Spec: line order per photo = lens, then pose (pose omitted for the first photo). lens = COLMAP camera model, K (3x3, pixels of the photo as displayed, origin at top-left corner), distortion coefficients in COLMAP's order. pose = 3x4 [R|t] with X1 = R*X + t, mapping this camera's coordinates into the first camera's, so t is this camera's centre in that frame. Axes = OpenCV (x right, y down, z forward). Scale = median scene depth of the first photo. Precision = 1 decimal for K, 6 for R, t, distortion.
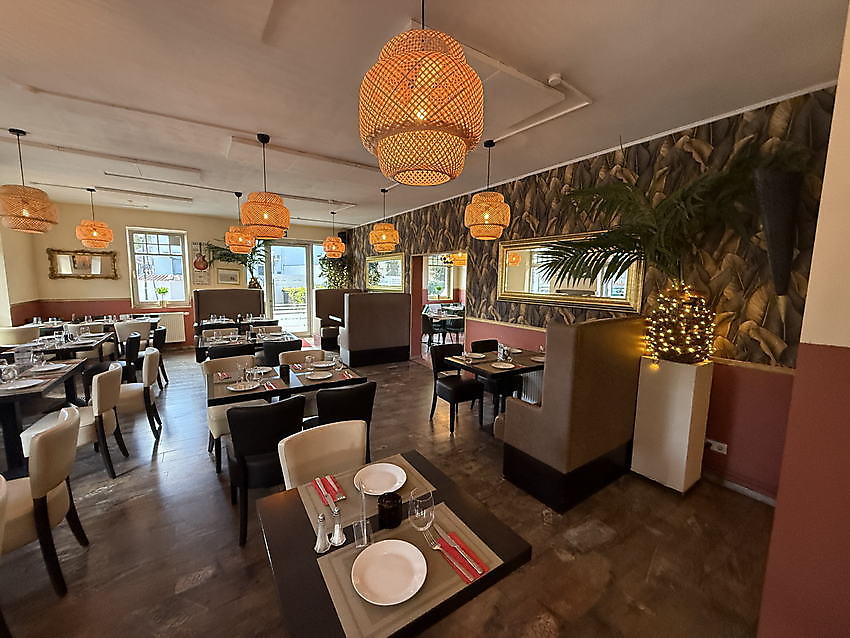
lens RADIAL K [[344.9, 0, 431.6], [0, 344.9, 321.0], [0, 0, 1]] dist [0.017579, 0.000060]
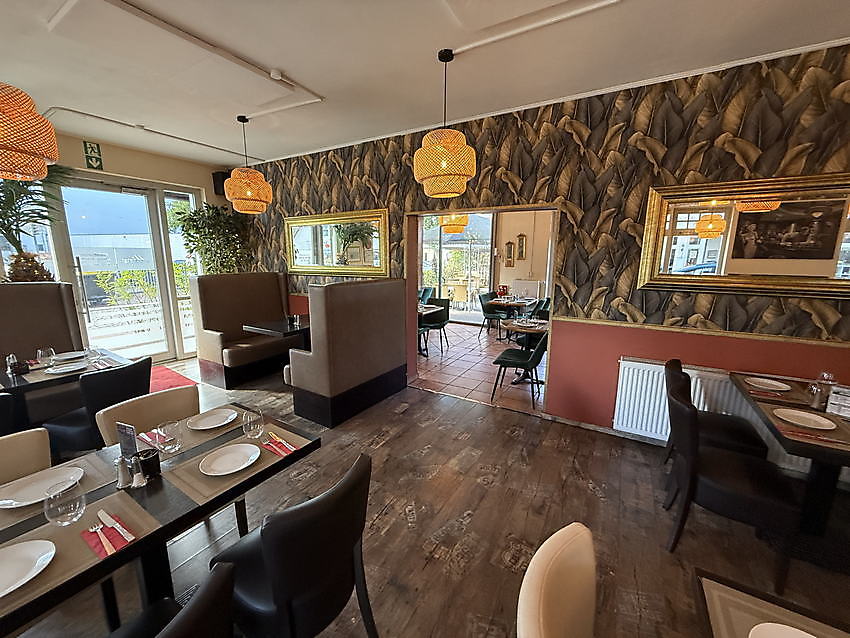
lens RADIAL K [[344.9, 0, 420.7], [0, 344.9, 314.0], [0, 0, 1]] dist [0.017579, 0.000060]
pose [[0.902005, -0.094614, 0.421230, -0.296929], [0.065700, 0.994409, 0.082670, -0.065858], [-0.426696, -0.046894, 0.903178, 0.444658]]
